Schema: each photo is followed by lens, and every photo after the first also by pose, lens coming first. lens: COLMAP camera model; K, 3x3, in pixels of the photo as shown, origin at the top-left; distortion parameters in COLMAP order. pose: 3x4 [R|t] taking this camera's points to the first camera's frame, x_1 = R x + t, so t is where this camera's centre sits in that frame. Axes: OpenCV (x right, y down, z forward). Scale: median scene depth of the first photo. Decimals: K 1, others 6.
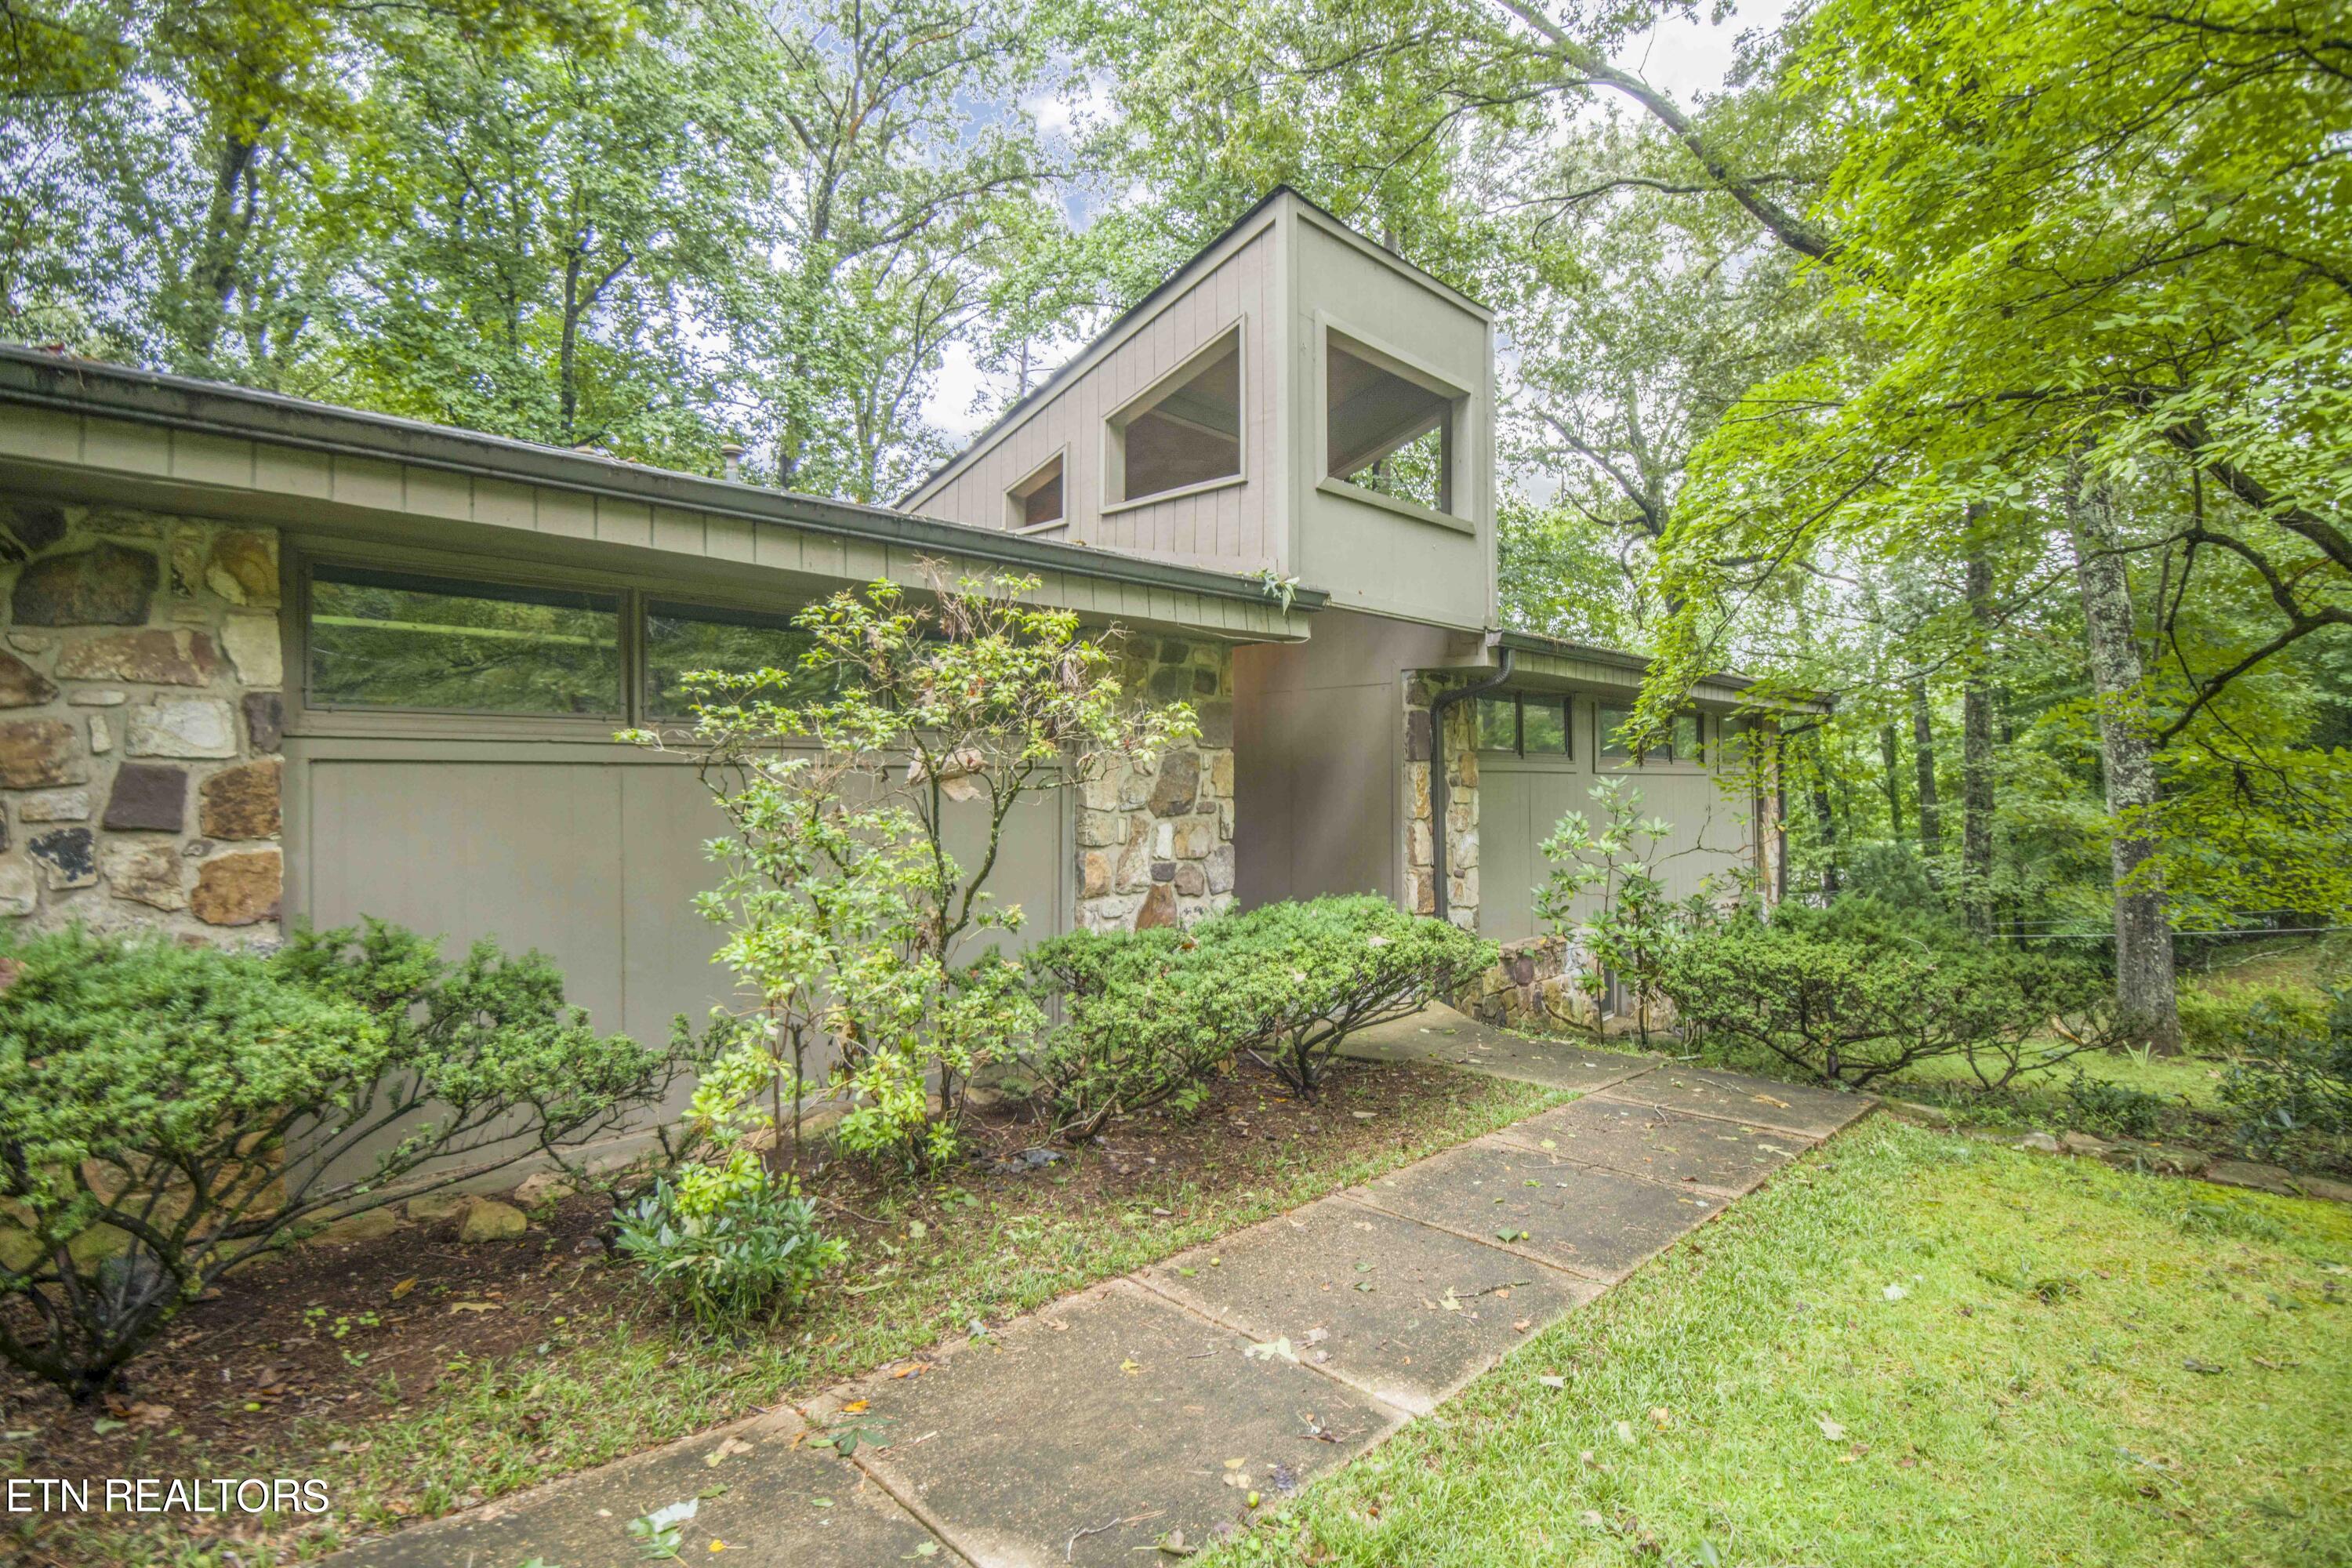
lens RADIAL K [[1127.3, 0, 1193.7], [0, 1127.3, 777.3], [0, 0, 1]] dist [-0.001976, -0.024703]
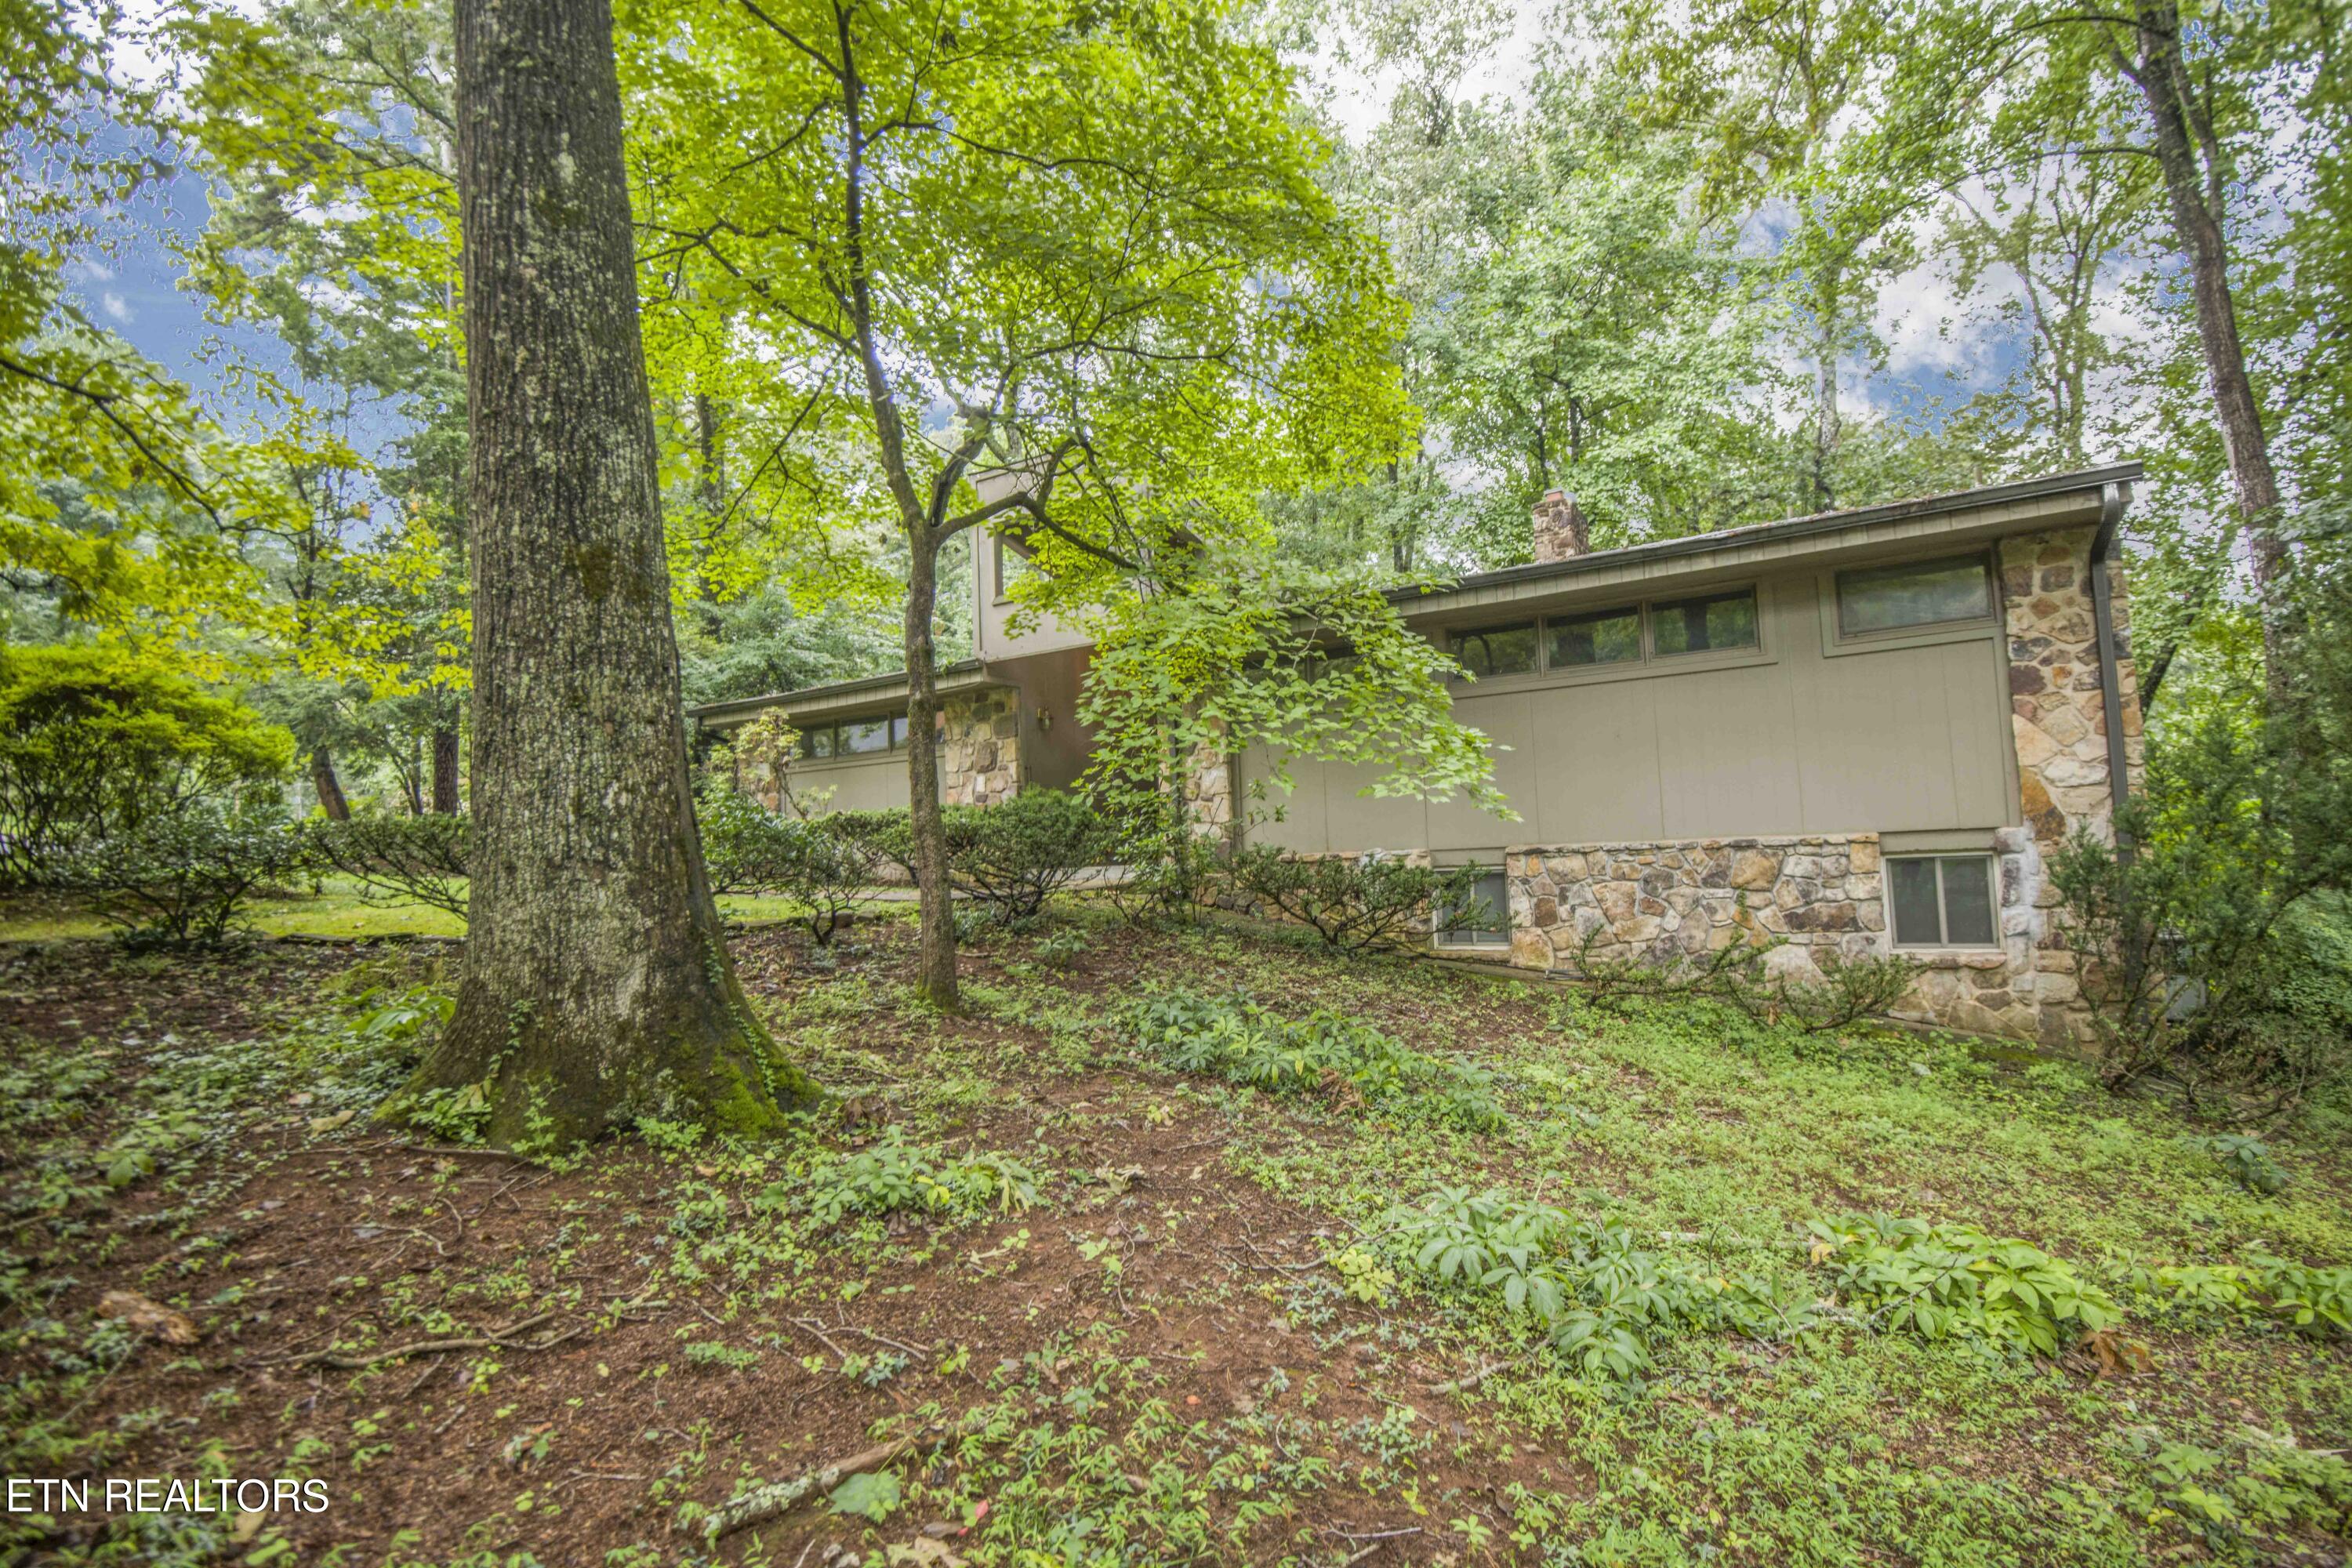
lens RADIAL K [[1131.6, 0, 1185.9], [0, 1131.6, 772.5], [0, 0, 1]] dist [0.010402, -0.027573]
pose [[0.196580, -0.073988, -0.977692, 2.114461], [0.049308, 0.996633, -0.065507, 0.189753], [0.979247, -0.035331, 0.199566, 0.912628]]
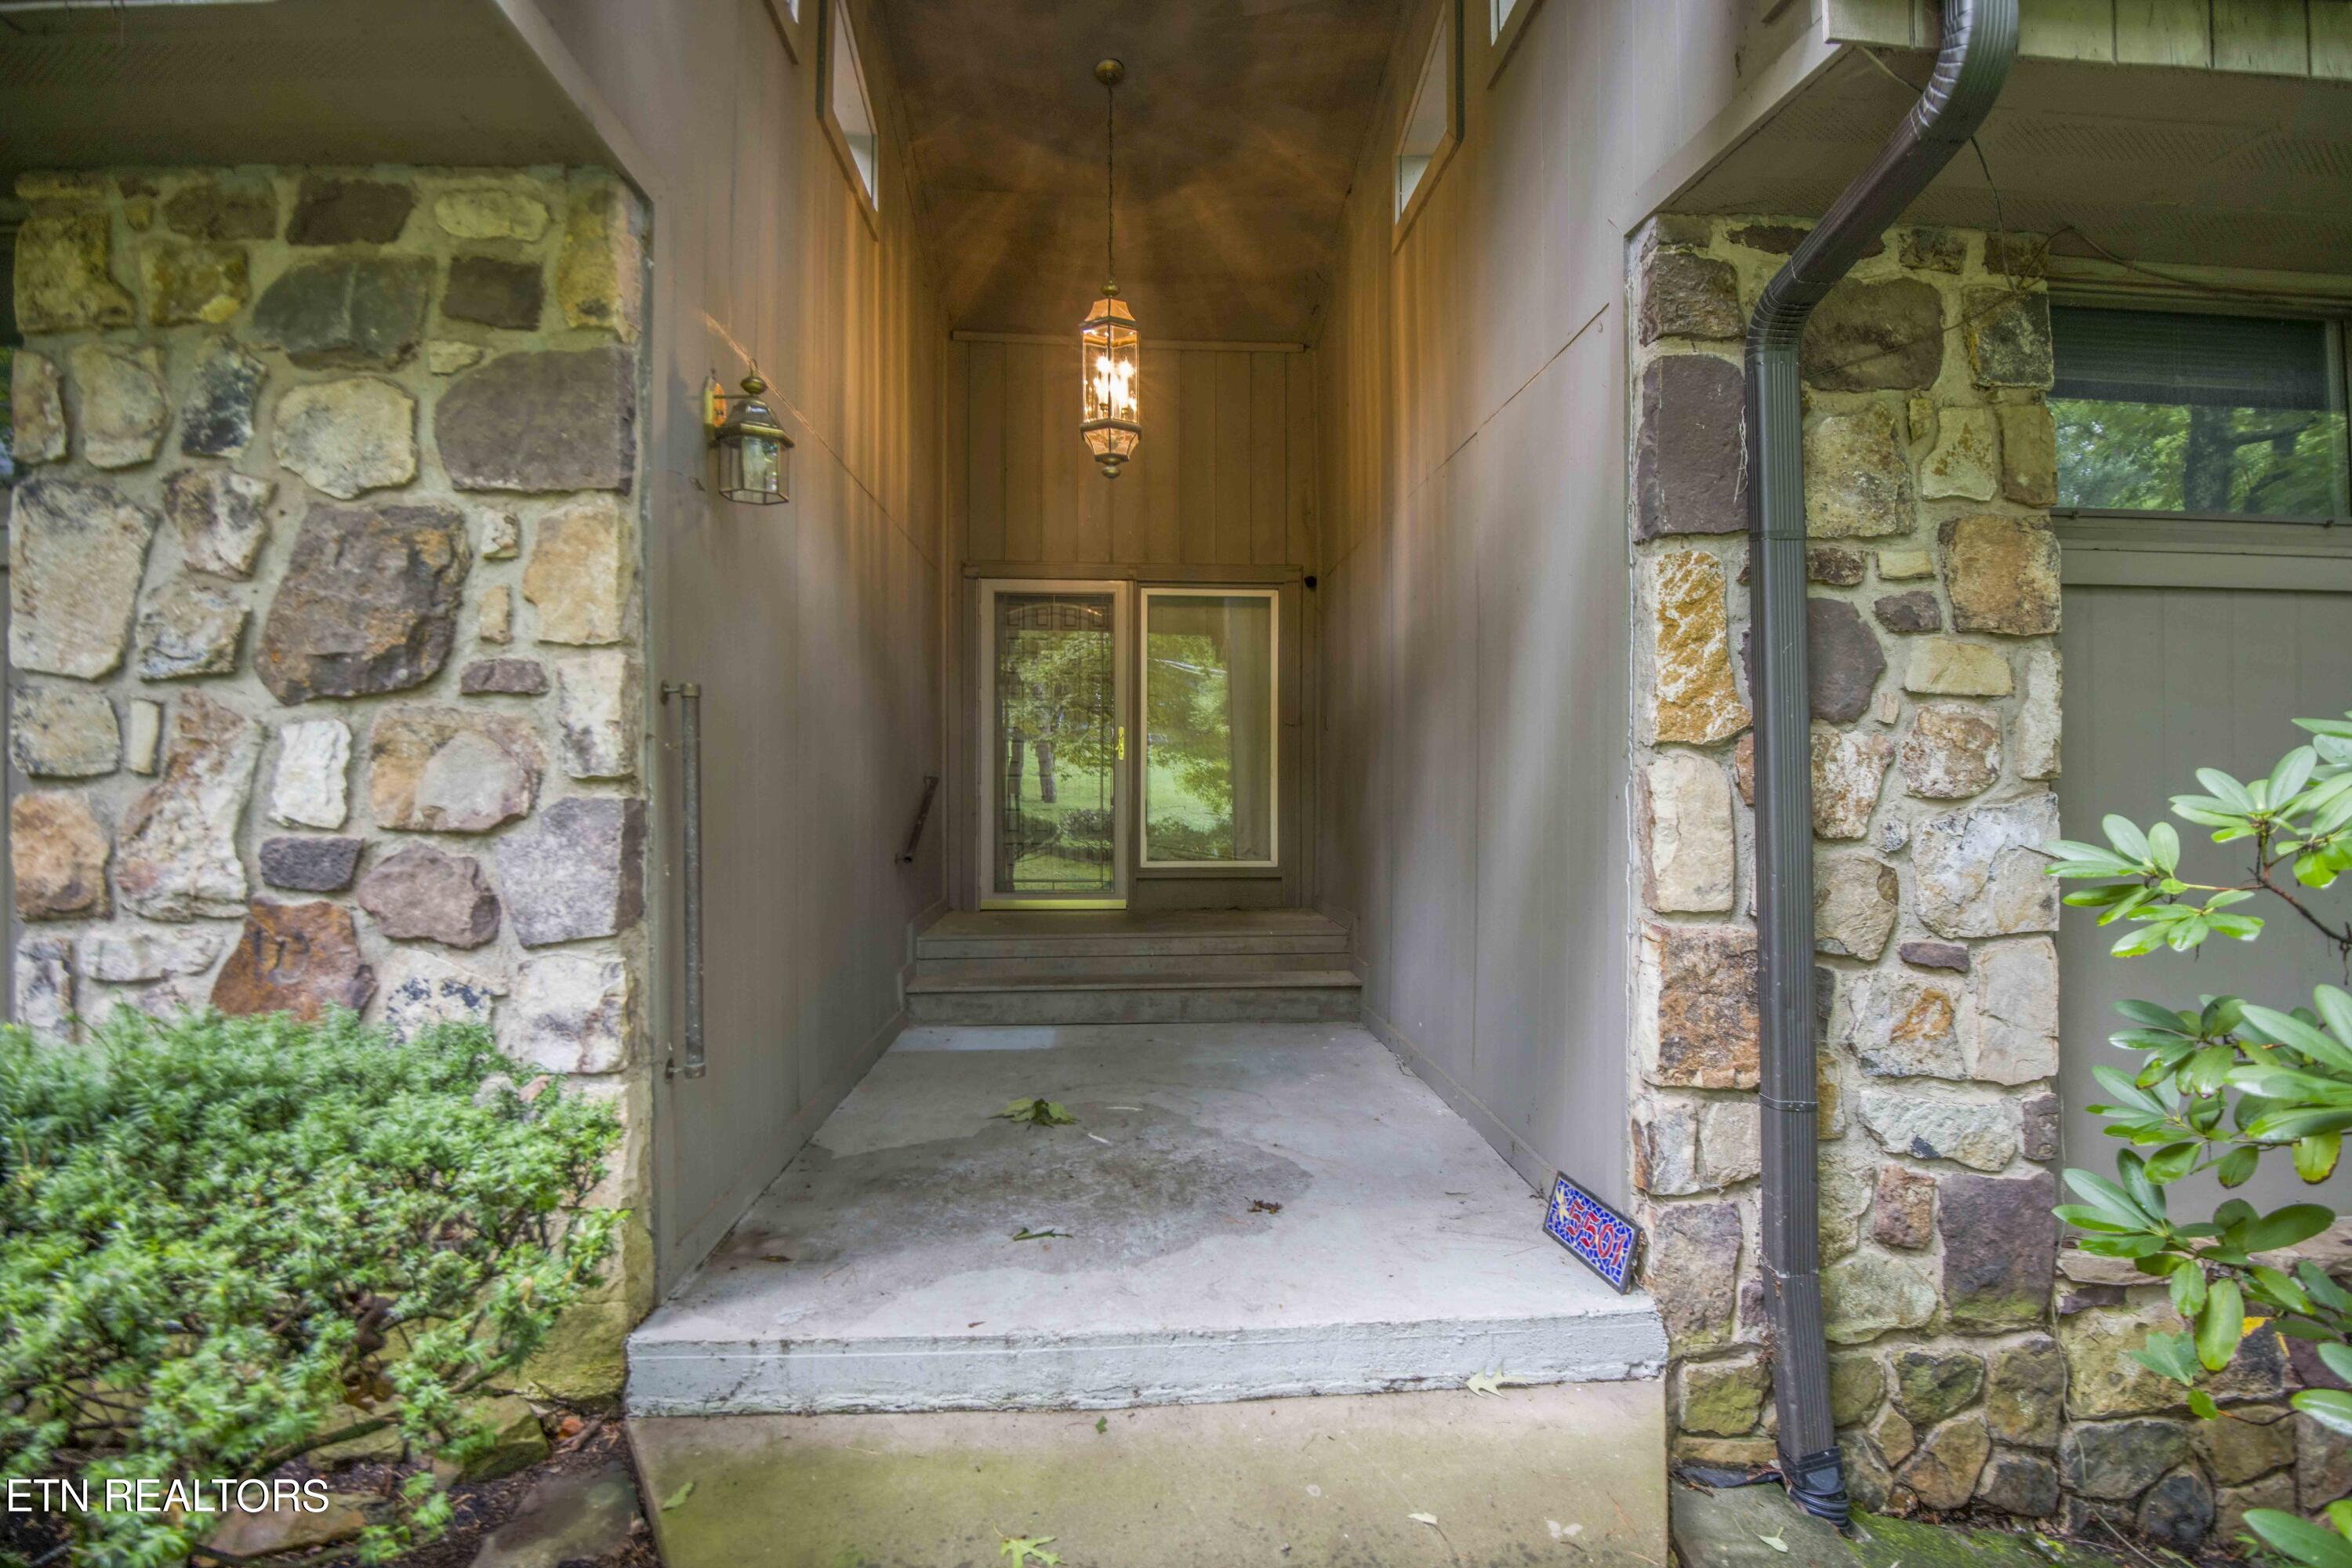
lens RADIAL K [[1125.4, 0, 1189.3], [0, 1125.4, 777.9], [0, 0, 1]] dist [-0.002651, -0.024565]
pose [[0.736780, 0.005182, -0.676112, 0.374471], [0.000527, 0.999966, 0.008238, 0.052932], [0.676132, -0.006426, 0.736752, 0.893746]]
